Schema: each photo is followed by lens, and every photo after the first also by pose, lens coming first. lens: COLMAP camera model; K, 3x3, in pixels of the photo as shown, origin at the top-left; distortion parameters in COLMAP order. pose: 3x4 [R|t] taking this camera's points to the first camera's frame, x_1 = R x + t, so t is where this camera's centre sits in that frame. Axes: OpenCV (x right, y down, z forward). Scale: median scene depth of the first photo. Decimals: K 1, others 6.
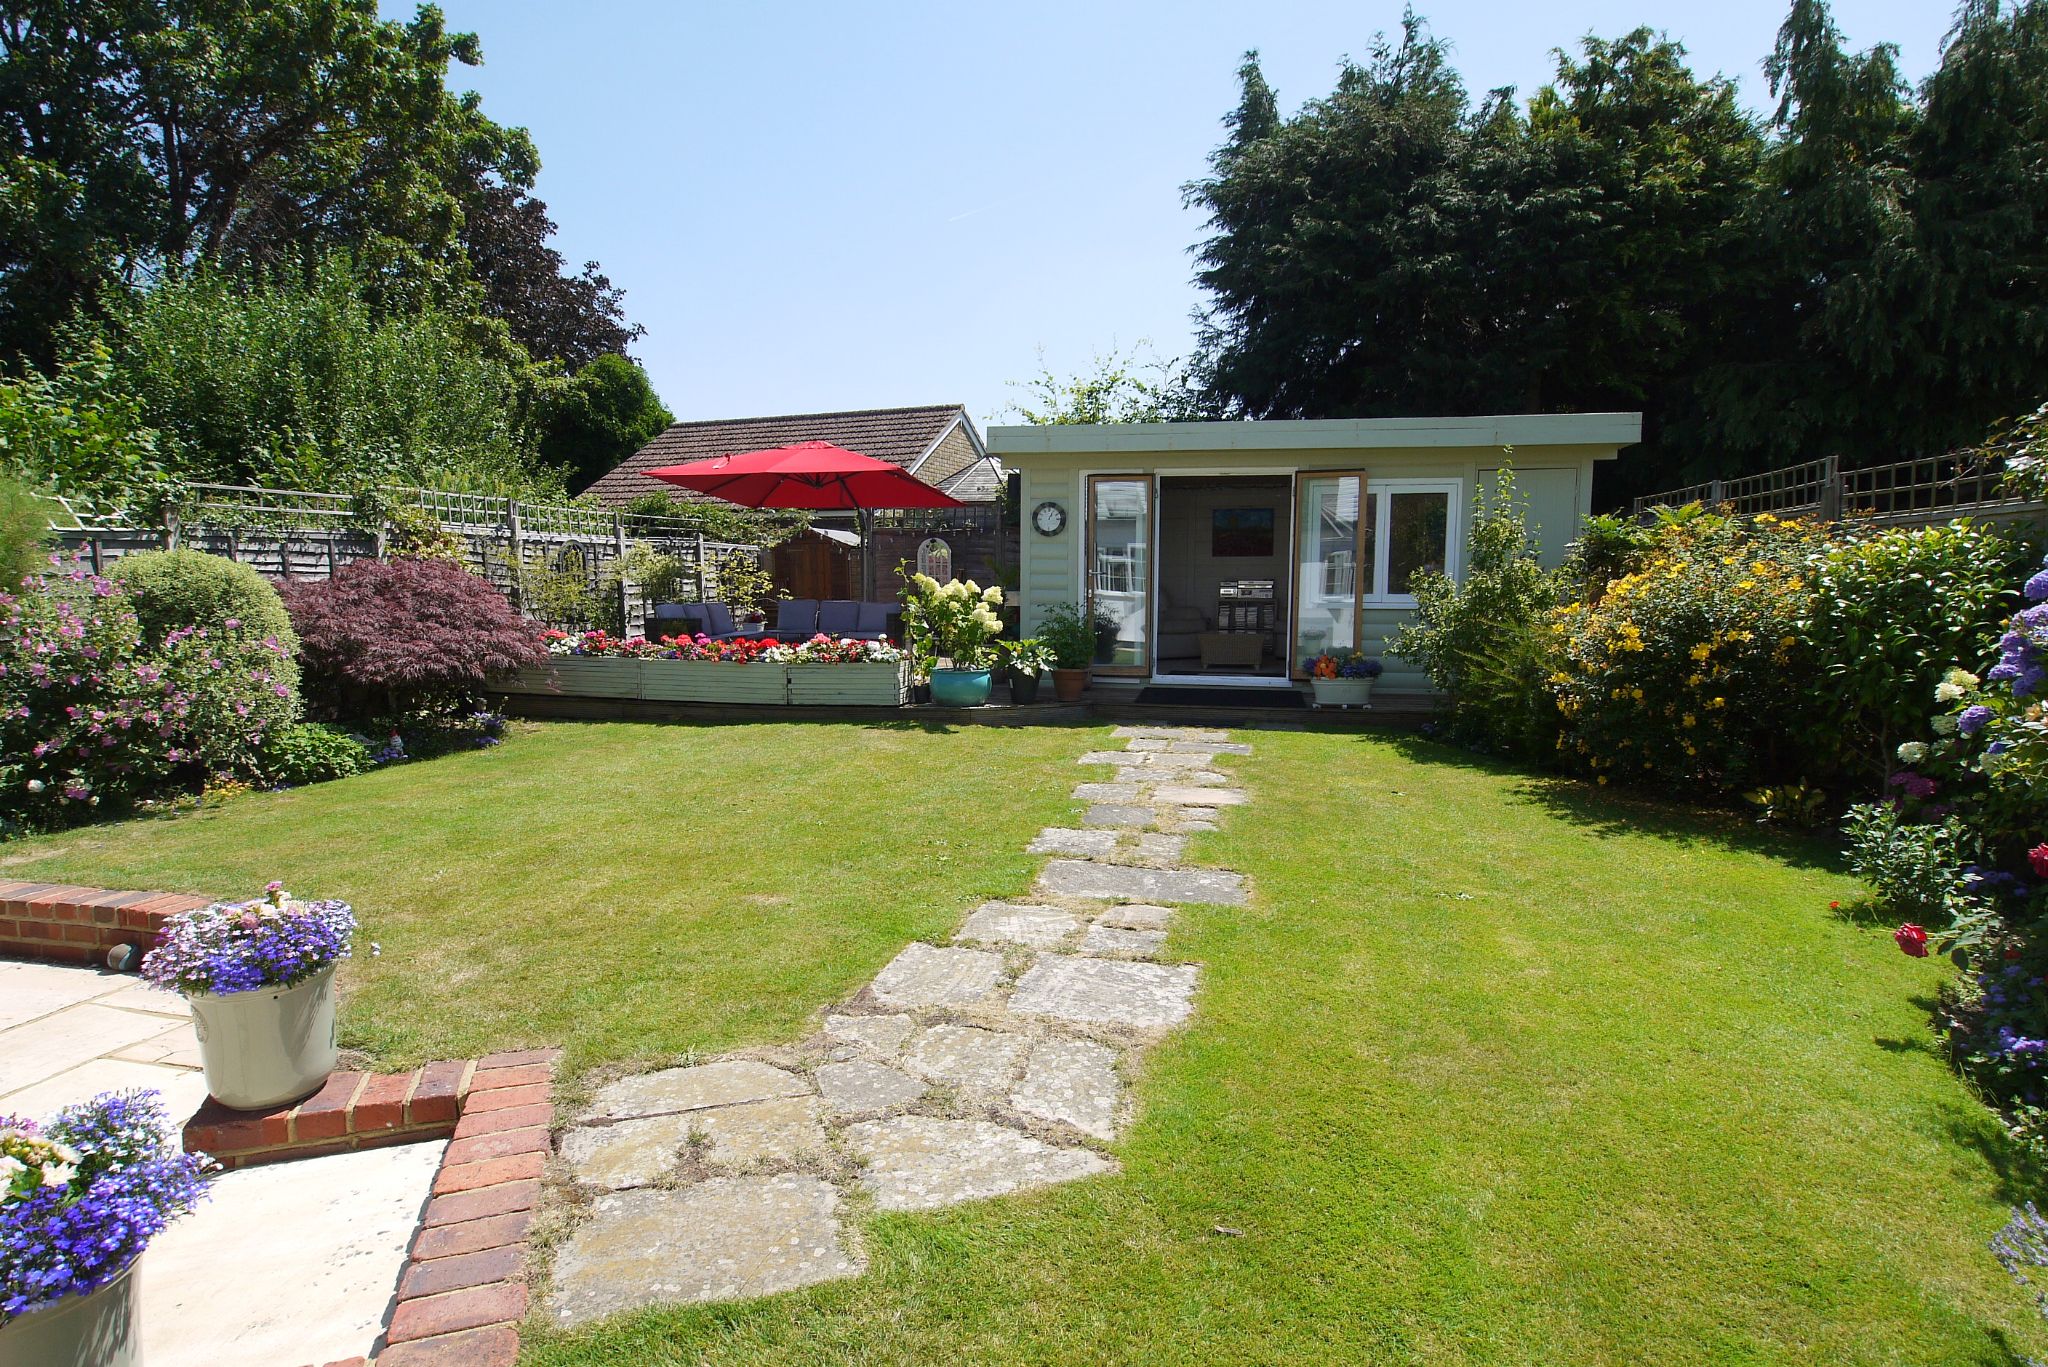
lens RADIAL K [[1087.5, 0, 1018.2], [0, 1087.5, 680.2], [0, 0, 1]] dist [-0.019476, -0.001373]
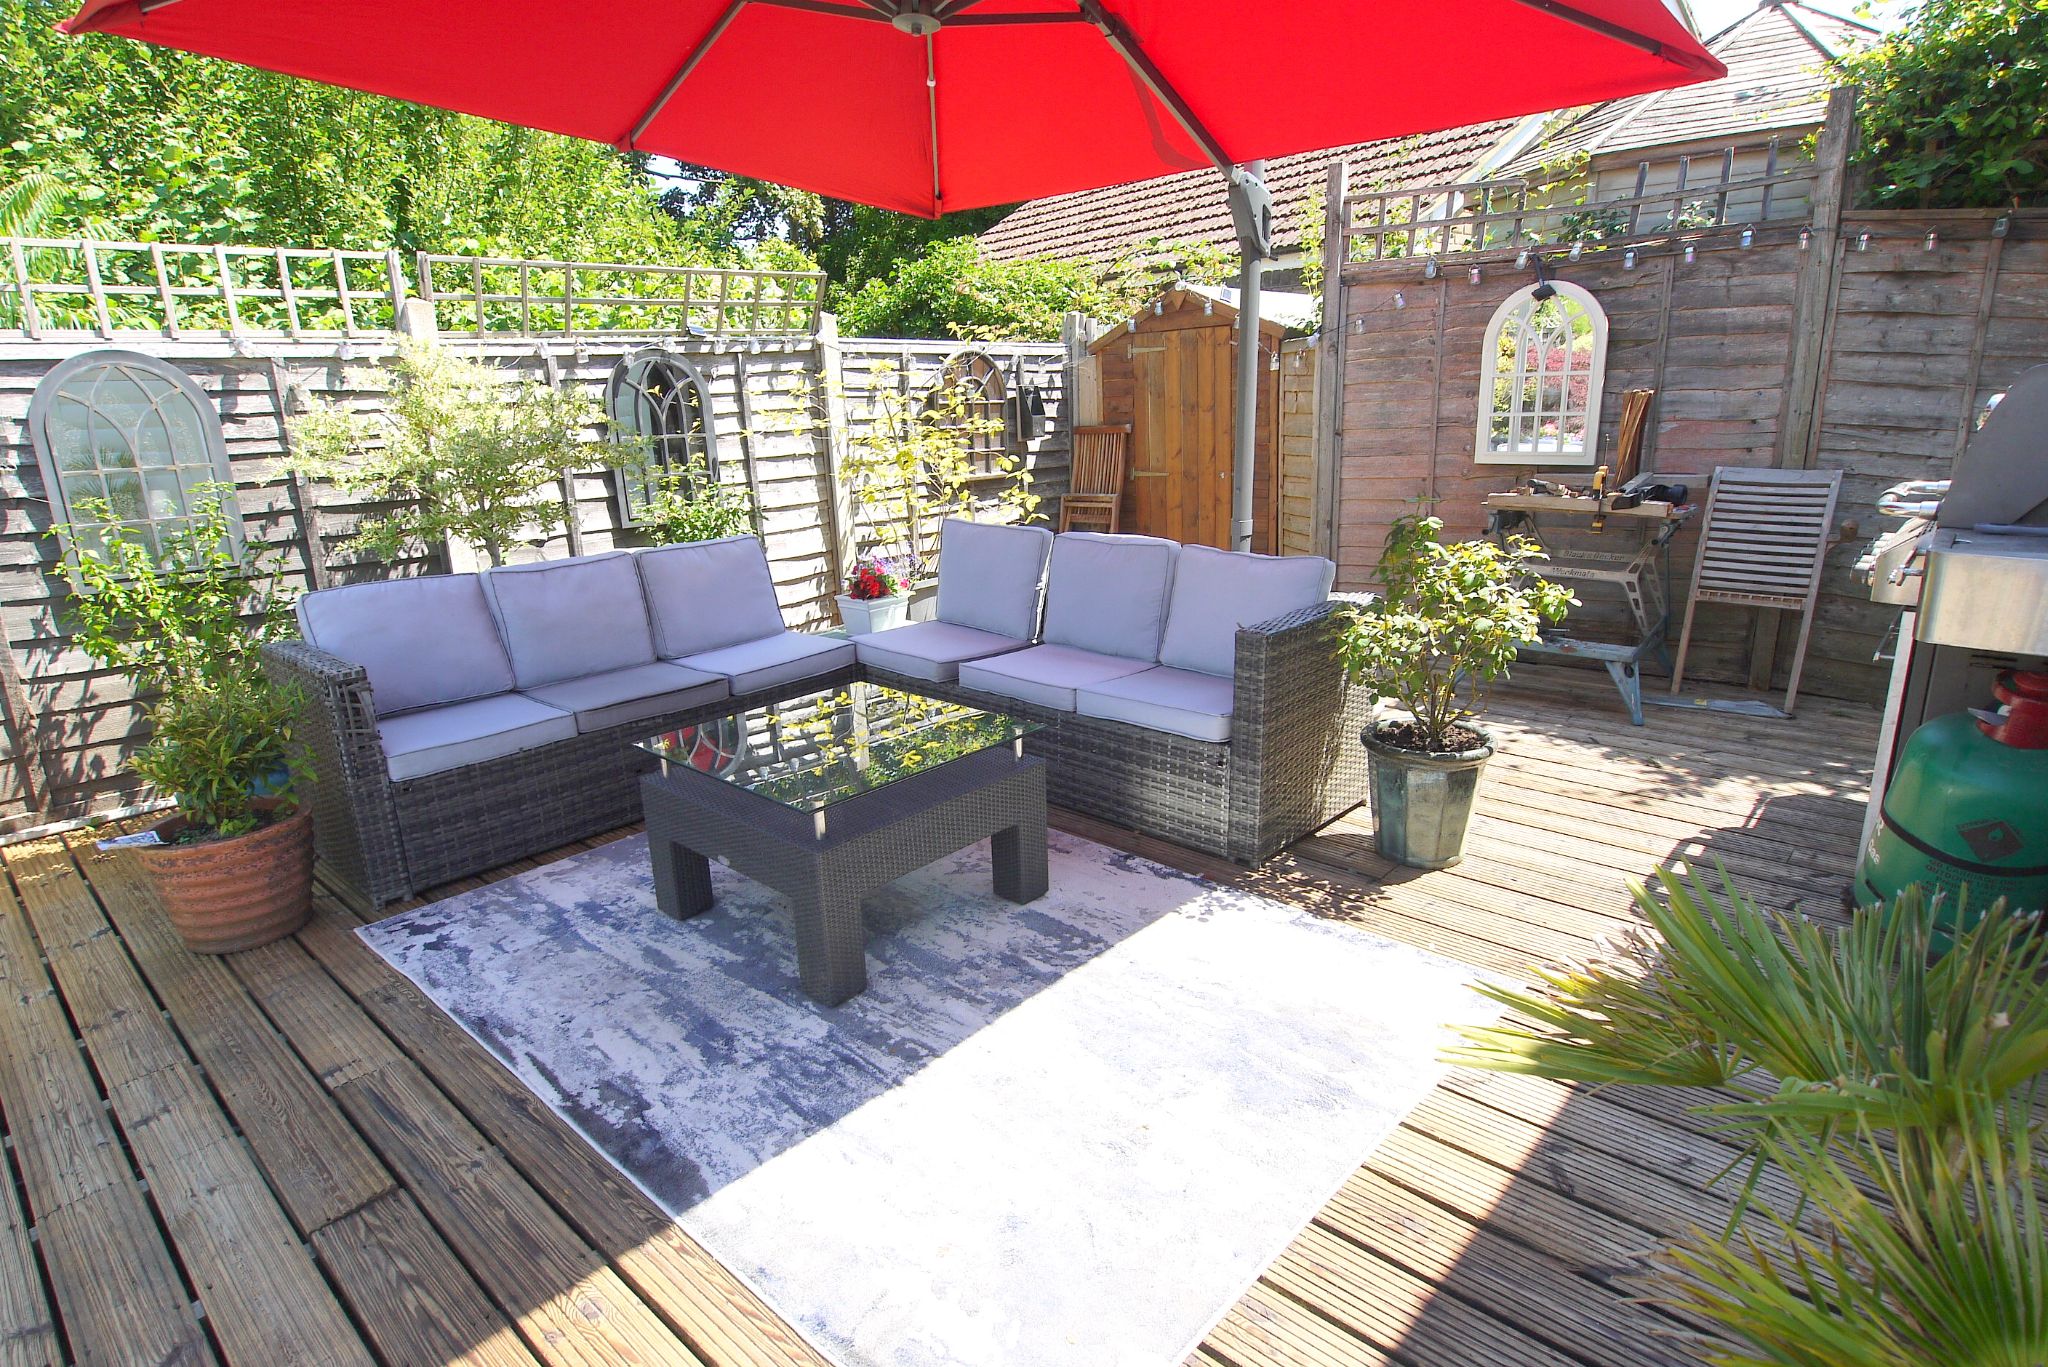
lens RADIAL K [[1087.5, 0, 1023.8], [0, 1087.5, 682.3], [0, 0, 1]] dist [-0.019476, -0.001373]
pose [[0.857995, 0.101079, -0.503615, -0.043499], [-0.013510, 0.984549, 0.174590, -0.078374], [0.513481, -0.142993, 0.846103, 0.714993]]
